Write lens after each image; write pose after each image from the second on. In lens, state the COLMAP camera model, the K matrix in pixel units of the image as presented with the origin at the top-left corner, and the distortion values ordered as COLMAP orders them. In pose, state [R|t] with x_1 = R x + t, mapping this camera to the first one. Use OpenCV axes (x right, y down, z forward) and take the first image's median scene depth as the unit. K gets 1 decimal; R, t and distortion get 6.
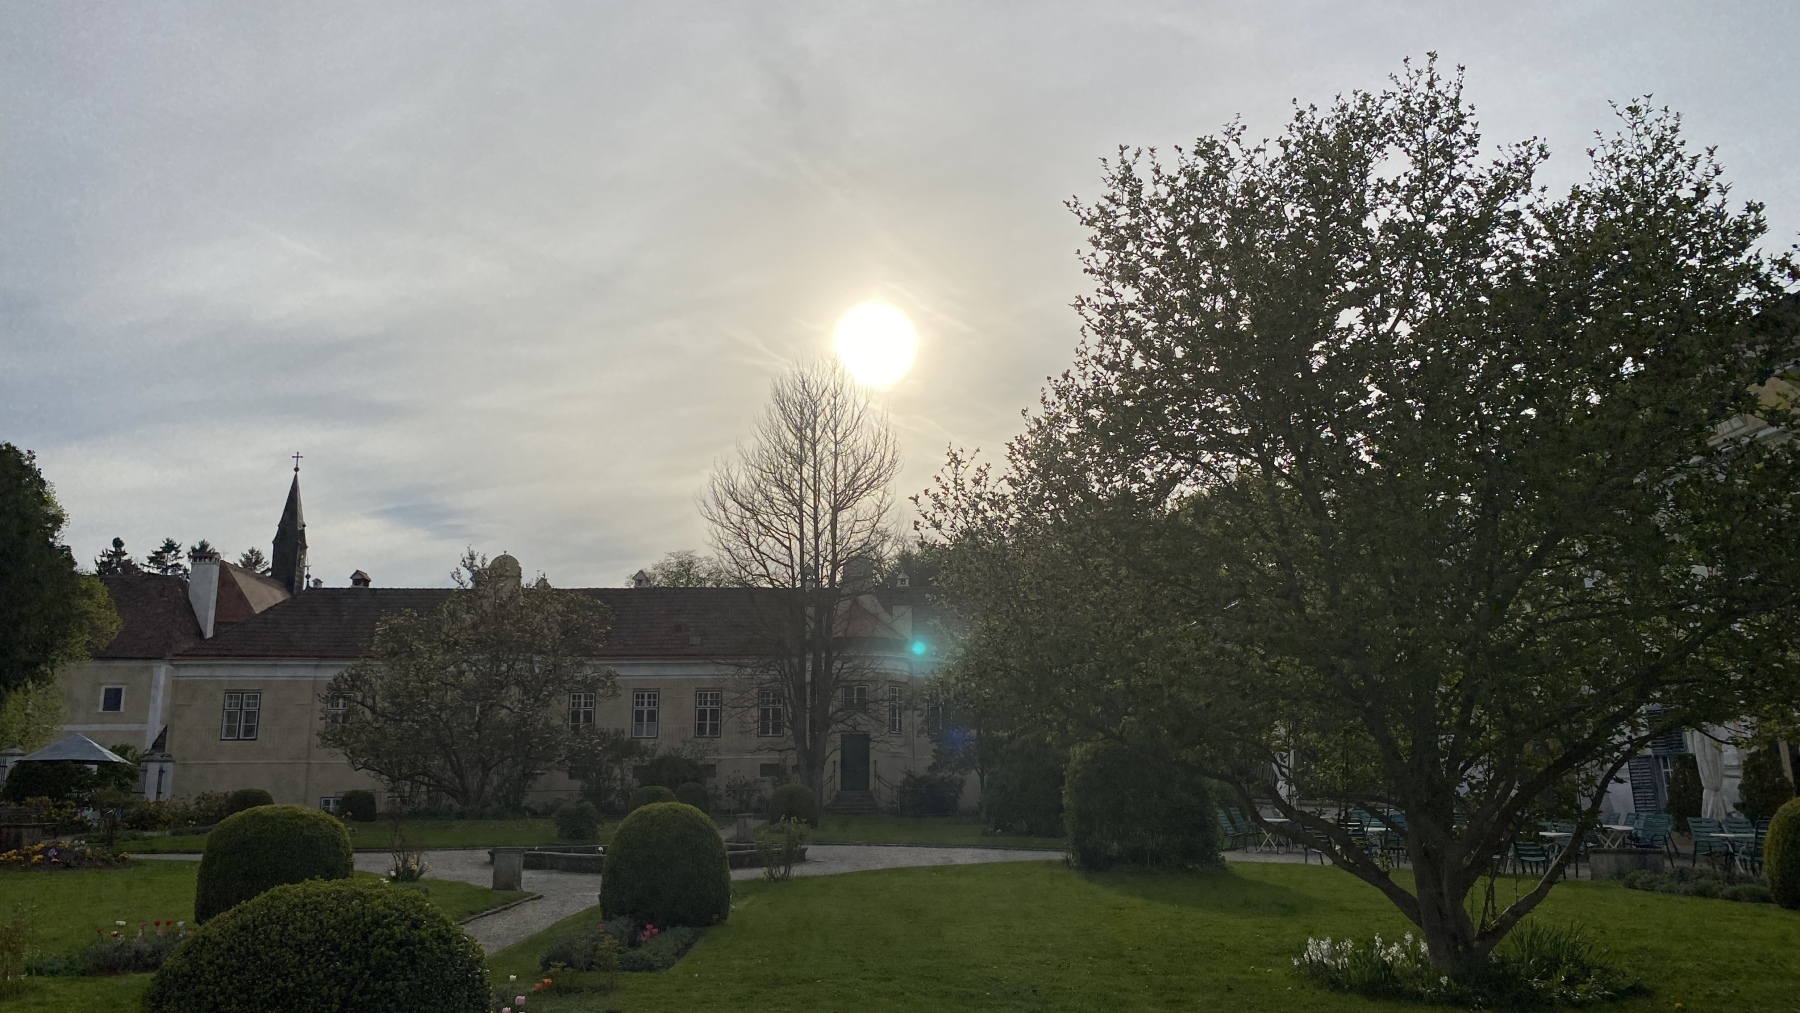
lens RADIAL K [[1353.2, 0, 894.3], [0, 1353.2, 496.7], [0, 0, 1]] dist [0.165529, -0.391356]
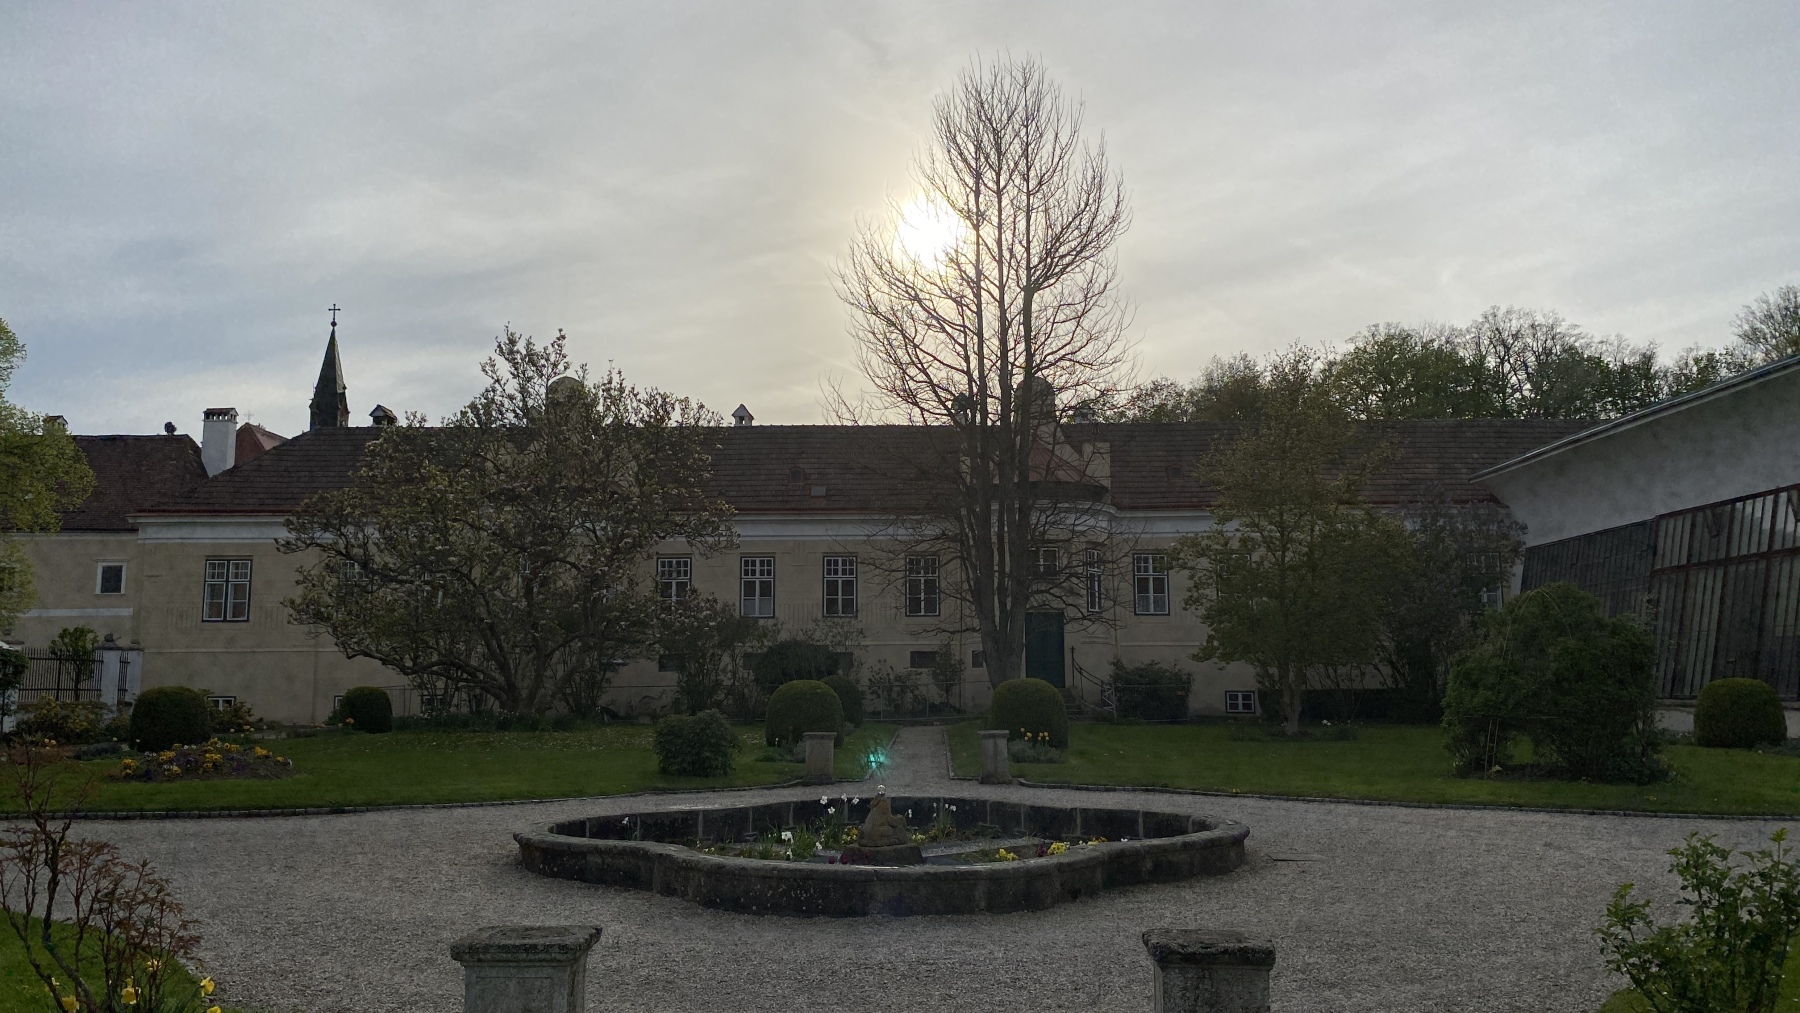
lens RADIAL K [[1353.2, 0, 894.3], [0, 1353.2, 496.7], [0, 0, 1]] dist [0.165529, -0.391356]
pose [[0.998819, -0.007359, -0.048035, -0.078640], [0.010974, 0.997090, 0.075434, 0.060769], [0.047340, -0.075872, 0.995993, 0.292711]]
